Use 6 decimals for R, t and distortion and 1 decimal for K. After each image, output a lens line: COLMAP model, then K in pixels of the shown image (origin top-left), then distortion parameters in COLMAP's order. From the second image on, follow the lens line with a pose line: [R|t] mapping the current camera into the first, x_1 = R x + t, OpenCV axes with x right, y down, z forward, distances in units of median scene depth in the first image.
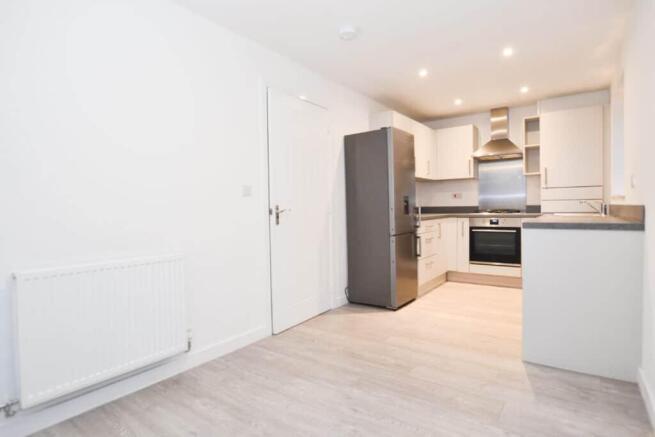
lens RADIAL K [[360.5, 0, 326.9], [0, 360.5, 216.6], [0, 0, 1]] dist [-0.000308, 0.001645]
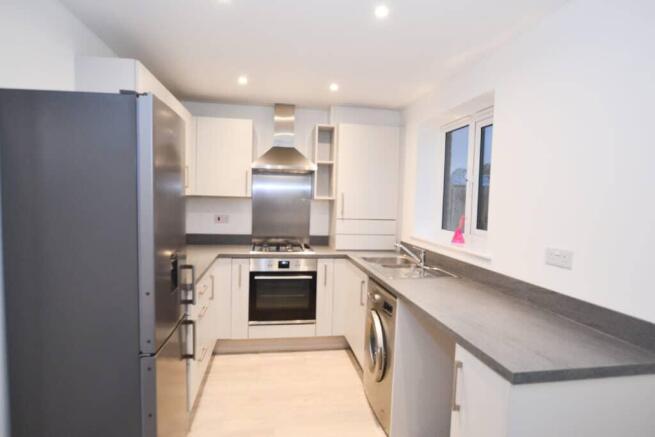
lens RADIAL K [[360.5, 0, 327.5], [0, 360.5, 218.6], [0, 0, 1]] dist [-0.000308, 0.001645]
pose [[0.714134, -0.000883, 0.700008, 0.028409], [-0.023801, 0.999390, 0.025542, -0.096016], [-0.699604, -0.034901, 0.713678, 0.438762]]
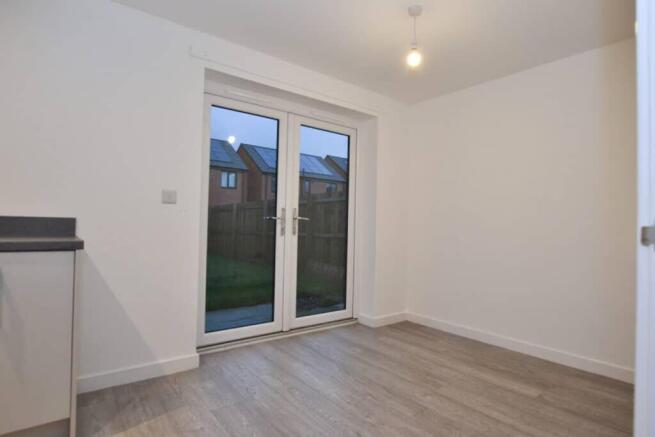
lens RADIAL K [[360.5, 0, 325.6], [0, 360.5, 217.6], [0, 0, 1]] dist [-0.000308, 0.001645]
pose [[-0.956526, -0.001063, 0.291646, -0.086822], [0.004205, 0.999839, 0.017435, -0.037444], [-0.291618, 0.017904, -0.956367, 1.433179]]
